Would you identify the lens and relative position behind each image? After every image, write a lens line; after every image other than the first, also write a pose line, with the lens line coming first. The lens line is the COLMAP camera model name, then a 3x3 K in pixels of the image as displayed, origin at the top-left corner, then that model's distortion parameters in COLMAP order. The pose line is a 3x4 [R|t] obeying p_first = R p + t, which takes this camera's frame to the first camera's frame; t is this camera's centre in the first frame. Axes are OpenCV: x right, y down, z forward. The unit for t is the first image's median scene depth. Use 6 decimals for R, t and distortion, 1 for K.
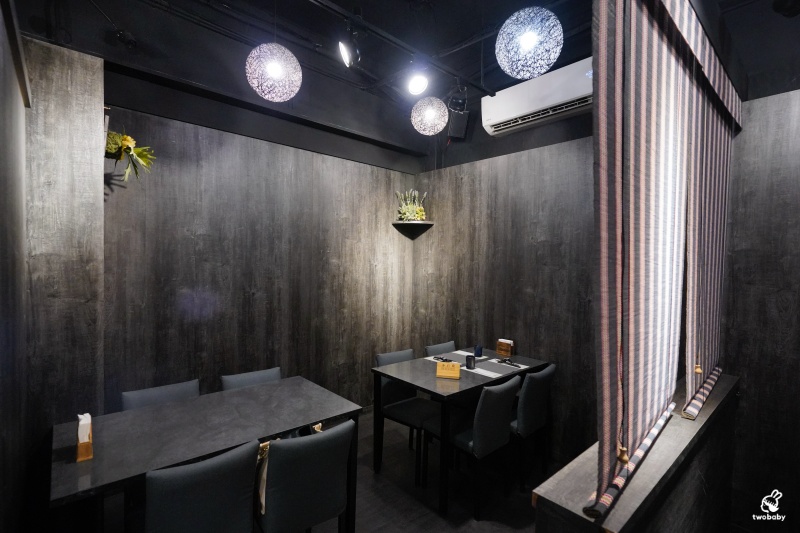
lens RADIAL K [[385.4, 0, 402.0], [0, 385.4, 267.8], [0, 0, 1]] dist [-0.002351, 0.000825]
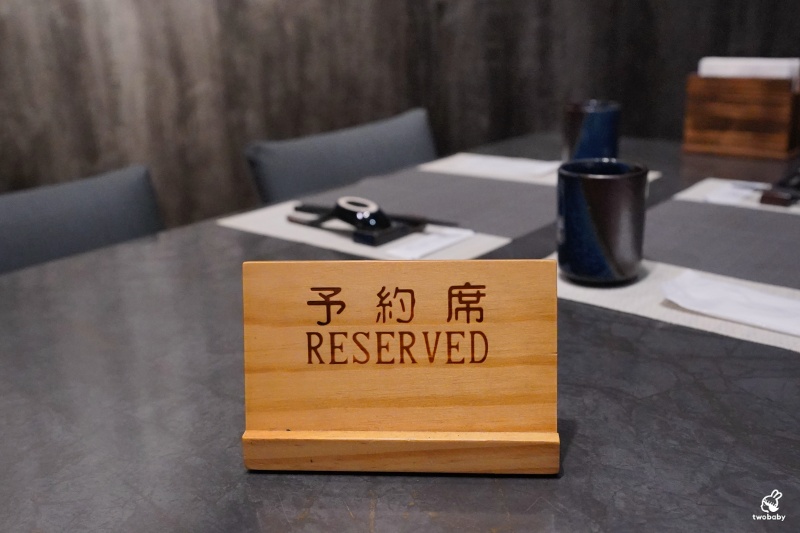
lens RADIAL K [[783.8, 0, 400.2], [0, 783.8, 266.6], [0, 0, 1]] dist [-0.006968, 0.000000]
pose [[0.990262, -0.101423, 0.095368, 0.074630], [0.068578, 0.951519, 0.299847, 0.136390], [-0.121156, -0.290387, 0.949208, 0.580126]]
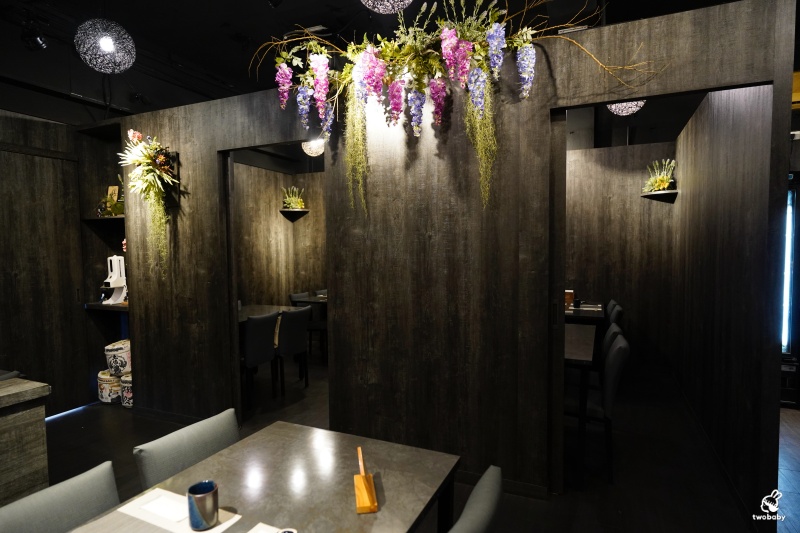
lens RADIAL K [[453.6, 0, 398.8], [0, 453.6, 268.2], [0, 0, 1]] dist [-0.001302, -0.000159]
pose [[0.913116, -0.049024, 0.404742, -0.310219], [0.035698, 0.998545, 0.040412, 0.042370], [-0.406134, -0.022453, 0.913537, -0.686273]]
